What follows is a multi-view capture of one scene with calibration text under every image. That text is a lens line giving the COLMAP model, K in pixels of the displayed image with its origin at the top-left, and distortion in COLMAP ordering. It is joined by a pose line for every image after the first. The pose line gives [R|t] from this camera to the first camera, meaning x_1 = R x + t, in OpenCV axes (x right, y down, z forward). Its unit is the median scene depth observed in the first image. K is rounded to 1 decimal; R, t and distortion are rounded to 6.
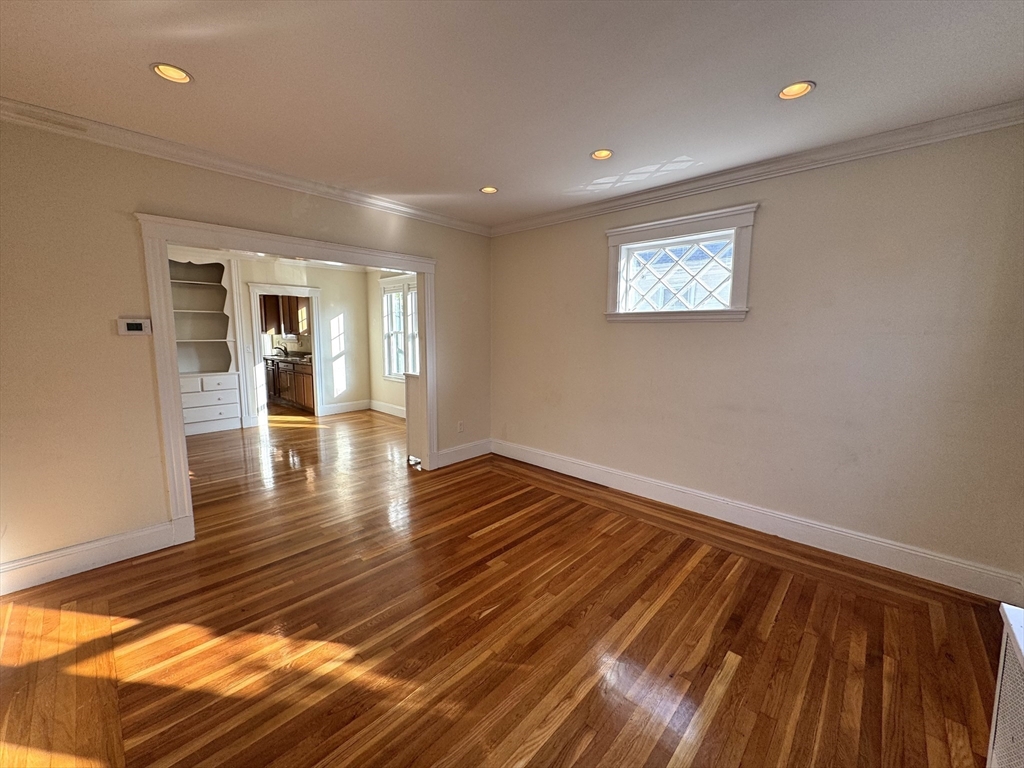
lens RADIAL K [[407.1, 0, 511.7], [0, 407.1, 382.6], [0, 0, 1]] dist [-0.001956, 0.000303]
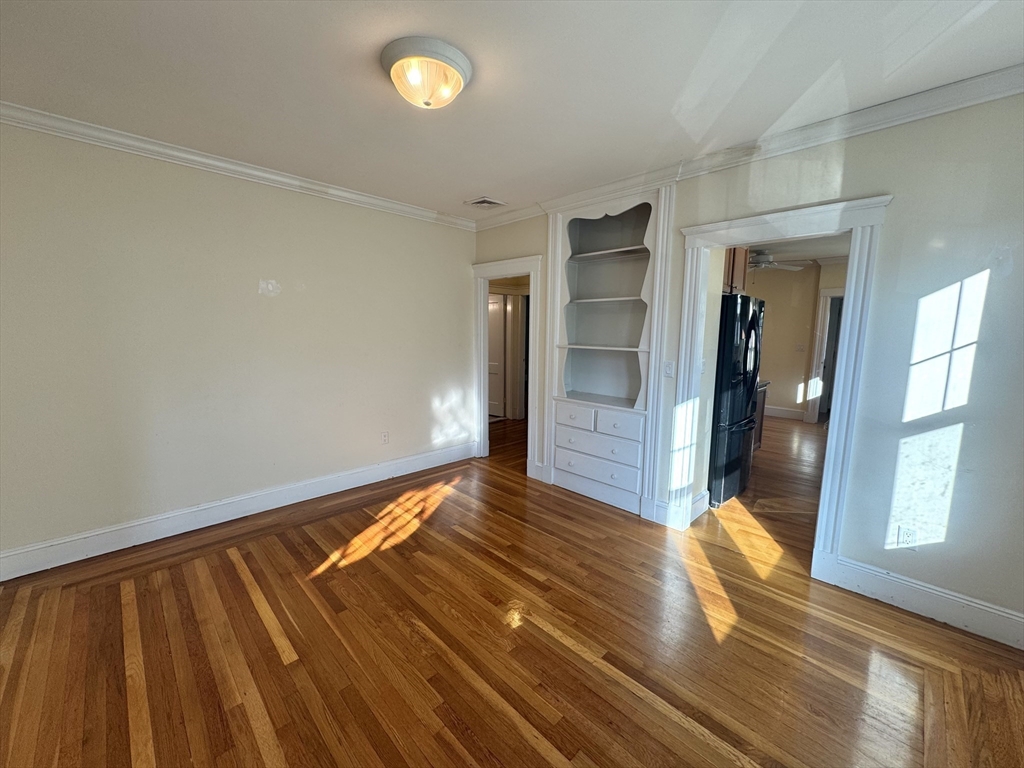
lens RADIAL K [[407.1, 0, 511.7], [0, 407.1, 382.6], [0, 0, 1]] dist [-0.001956, 0.000303]
pose [[-0.040282, 0.126381, -0.991164, -0.311707], [-0.133992, 0.982326, 0.130700, -0.211614], [0.990163, 0.138073, -0.022636, 1.656179]]
